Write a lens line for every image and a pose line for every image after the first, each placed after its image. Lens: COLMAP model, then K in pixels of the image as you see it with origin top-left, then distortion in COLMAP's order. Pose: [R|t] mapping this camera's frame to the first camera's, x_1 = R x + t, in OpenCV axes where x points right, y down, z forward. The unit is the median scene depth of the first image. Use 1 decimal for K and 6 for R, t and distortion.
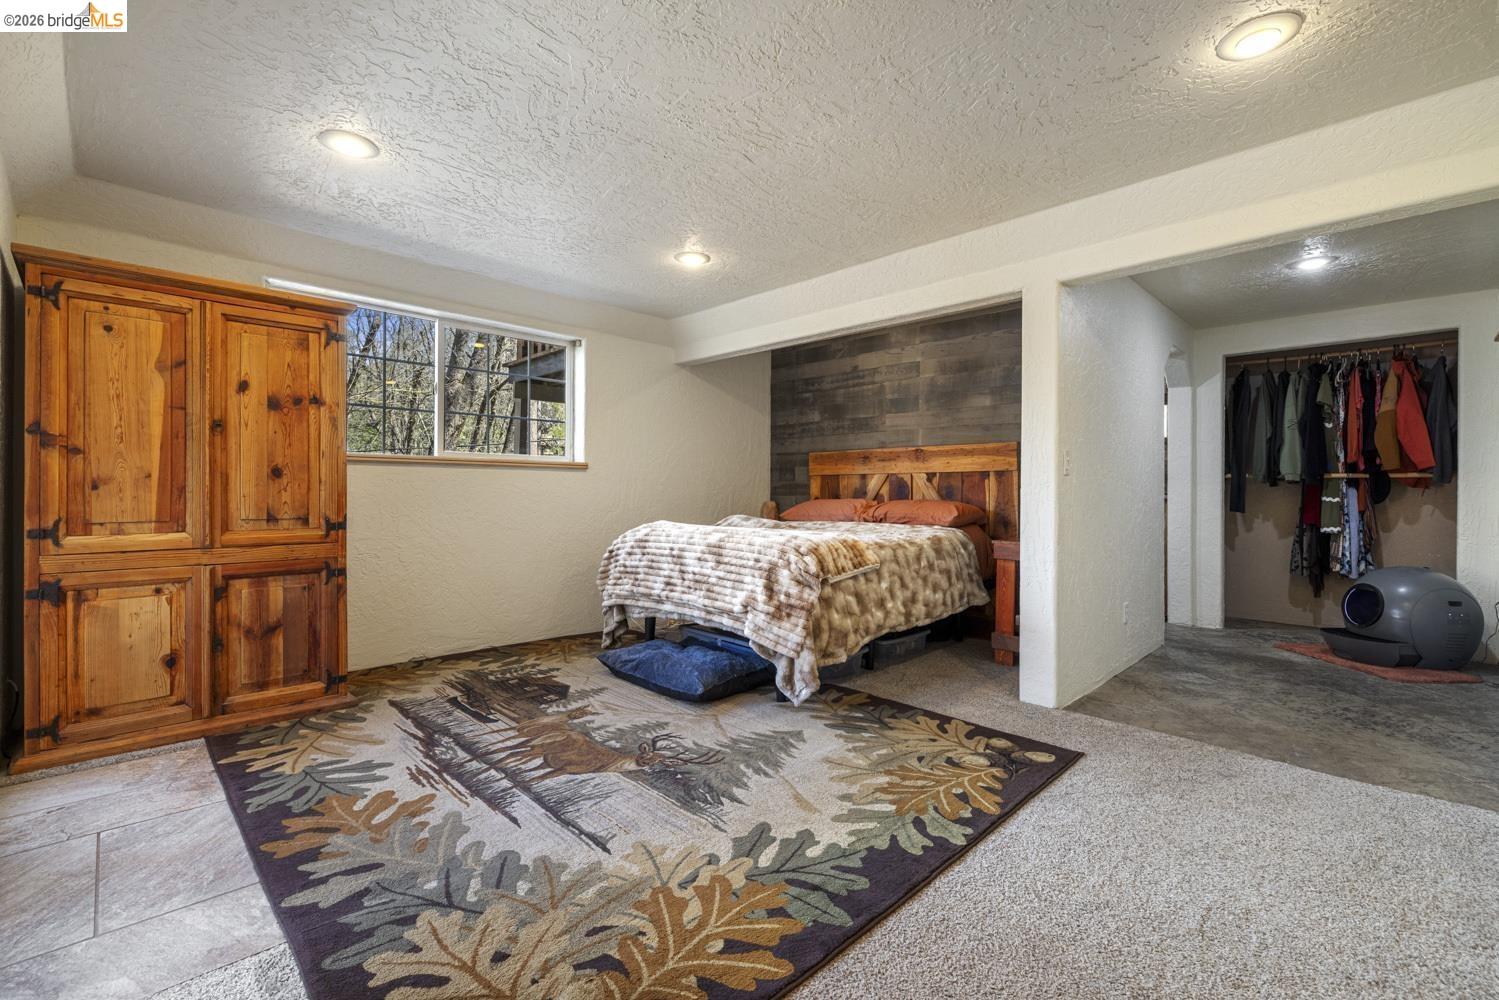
lens RADIAL K [[630.8, 0, 733.7], [0, 630.8, 494.5], [0, 0, 1]] dist [0.001961, -0.000242]
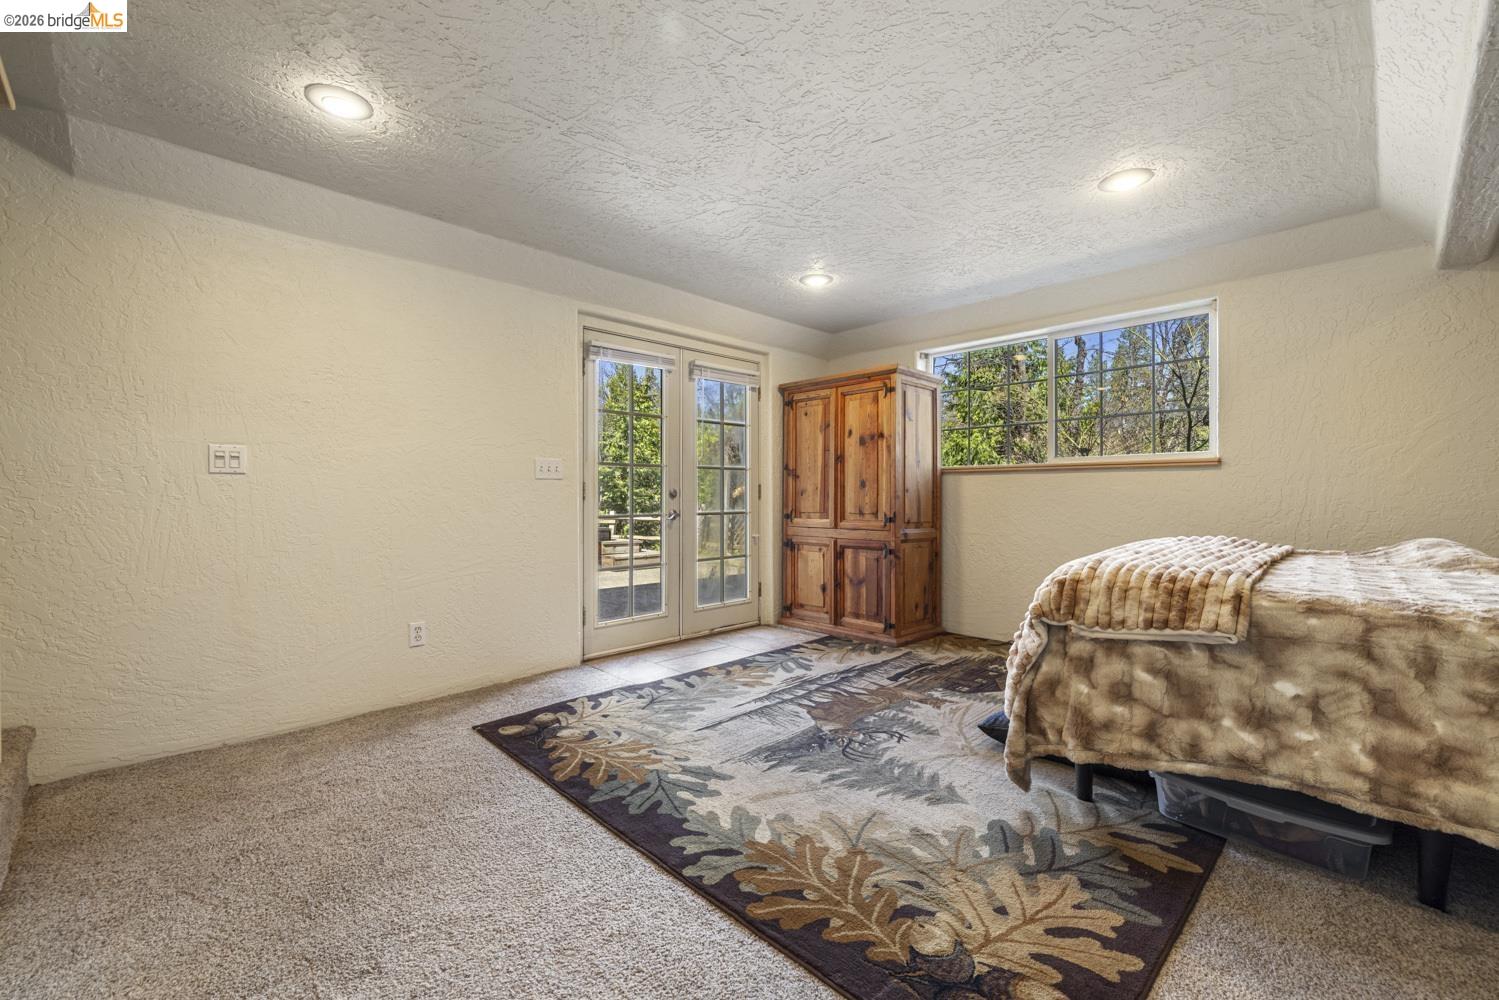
lens RADIAL K [[630.8, 0, 778.5], [0, 630.8, 498.4], [0, 0, 1]] dist [0.001961, -0.000242]
pose [[0.036949, -0.000524, -0.999317, 0.861071], [-0.003111, 0.999995, -0.000639, 0.002777], [0.999312, 0.003132, 0.036947, 0.733749]]
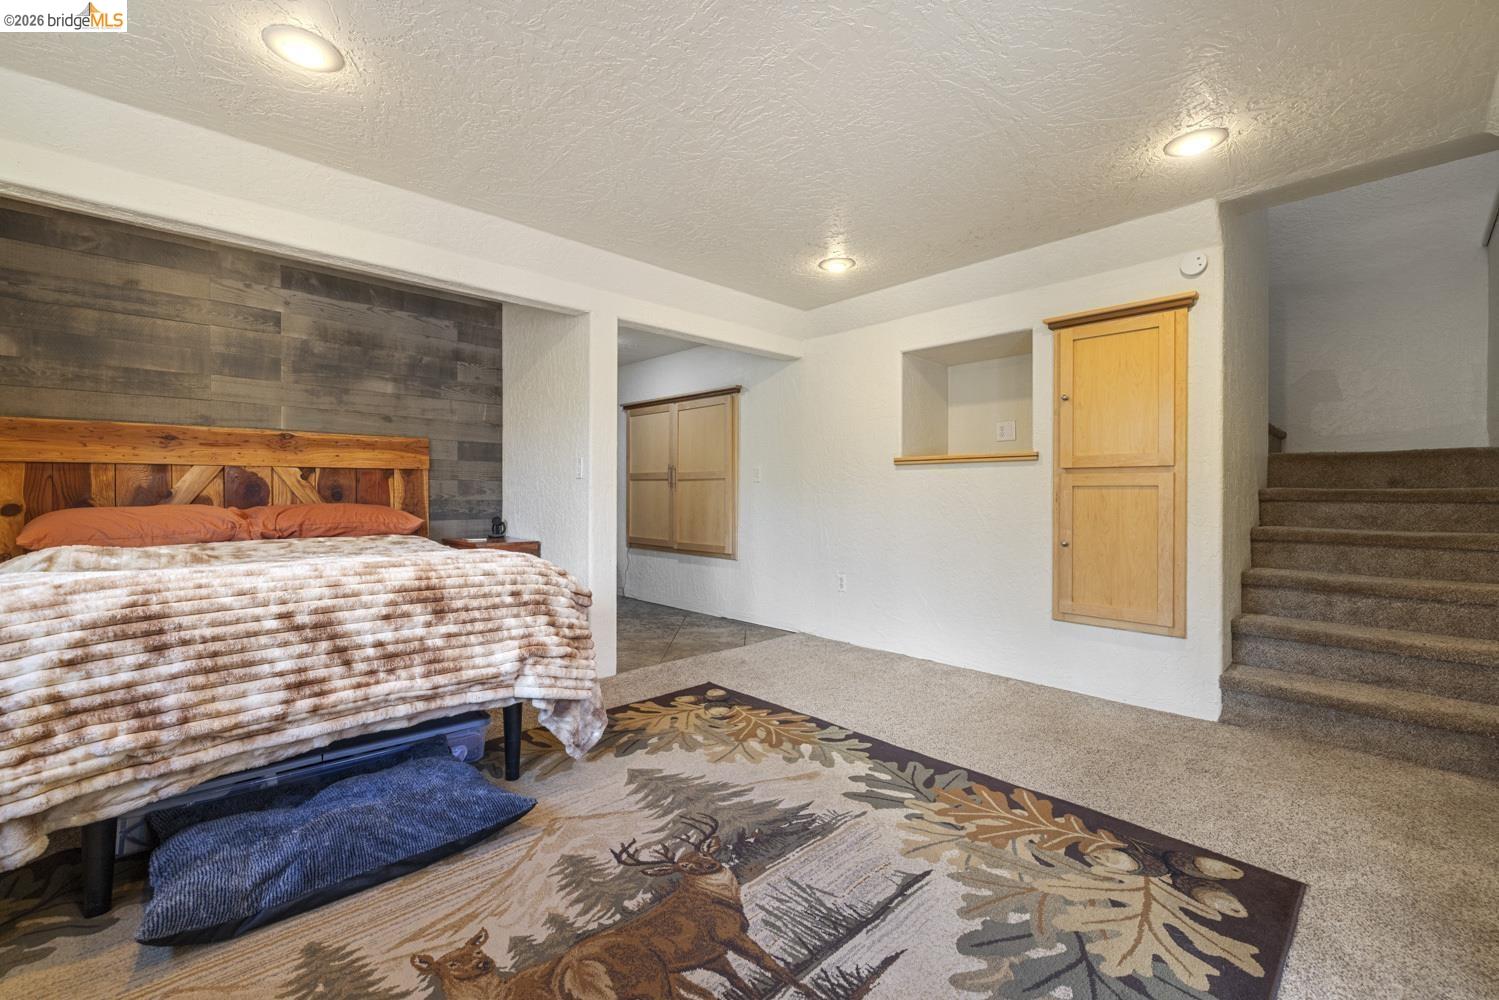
lens RADIAL K [[630.8, 0, 743.0], [0, 630.8, 493.0], [0, 0, 1]] dist [0.001961, -0.000242]
pose [[0.023187, -0.009696, 0.999684, -0.756491], [0.001280, 0.999952, 0.009669, -0.018337], [-0.999730, 0.001055, 0.023199, 0.814178]]
